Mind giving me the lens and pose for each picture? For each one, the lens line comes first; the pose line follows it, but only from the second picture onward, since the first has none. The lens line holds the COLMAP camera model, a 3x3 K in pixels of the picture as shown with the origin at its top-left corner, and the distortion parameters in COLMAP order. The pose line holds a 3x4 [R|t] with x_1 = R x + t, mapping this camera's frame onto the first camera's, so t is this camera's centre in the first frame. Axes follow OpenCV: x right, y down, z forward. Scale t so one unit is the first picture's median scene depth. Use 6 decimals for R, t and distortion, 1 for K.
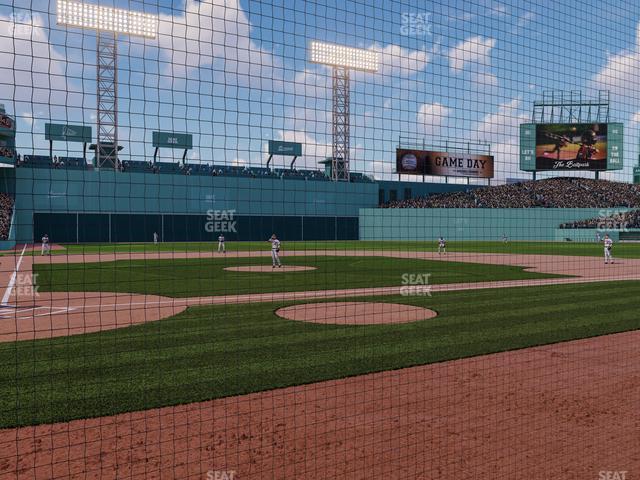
lens RADIAL K [[571.5, 0, 319.3], [0, 571.5, 239.7], [0, 0, 1]] dist [0.000612, 0.001933]
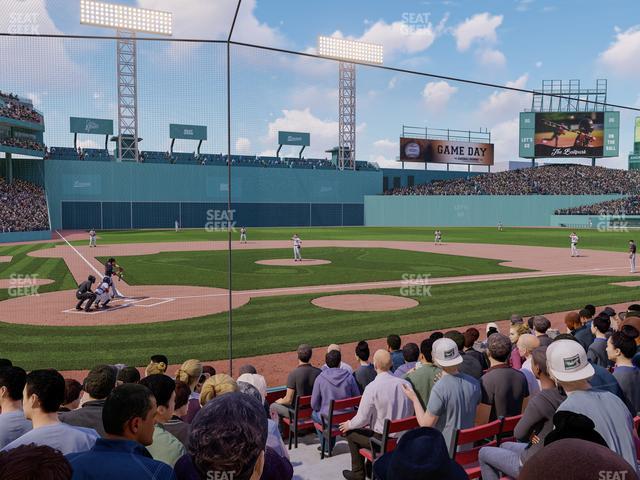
lens RADIAL K [[571.5, 0, 318.8], [0, 571.5, 239.2], [0, 0, 1]] dist [0.000612, 0.001933]
pose [[0.999963, 0.000335, -0.008558, -0.004972], [-0.000041, 0.999411, 0.034323, -0.010050], [0.008564, -0.034322, 0.999374, -0.055275]]
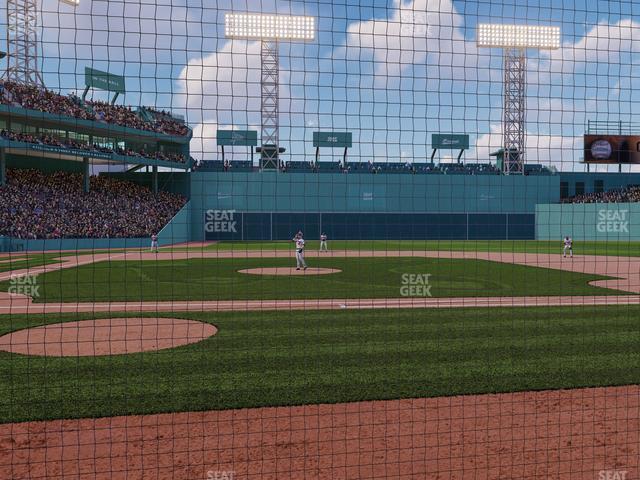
lens RADIAL K [[571.5, 0, 330.1], [0, 571.5, 232.2], [0, 0, 1]] dist [0.000612, 0.001933]
pose [[0.935448, 0.001851, -0.353458, 0.084126], [-0.005279, 0.999948, -0.008736, -0.001192], [0.353424, 0.010038, 0.935409, 0.049215]]
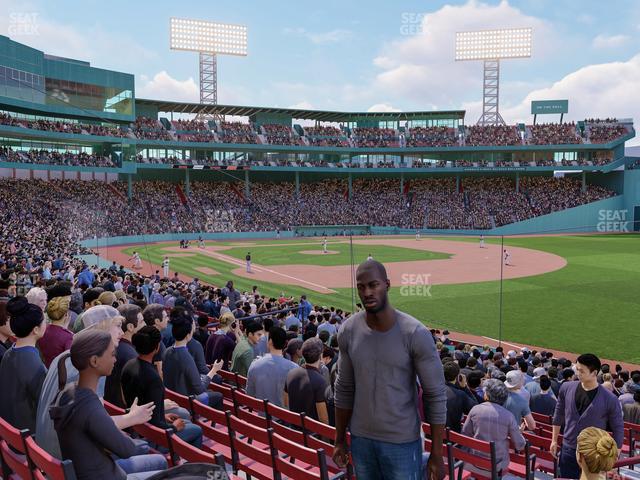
lens RADIAL K [[571.5, 0, 318.3], [0, 571.5, 241.2], [0, 0, 1]] dist [0.000612, 0.001933]
pose [[-0.005997, 0.068145, -0.997657, 0.556616], [-0.026301, 0.997319, 0.068280, -0.028497], [0.999636, 0.026649, -0.004189, 0.254490]]
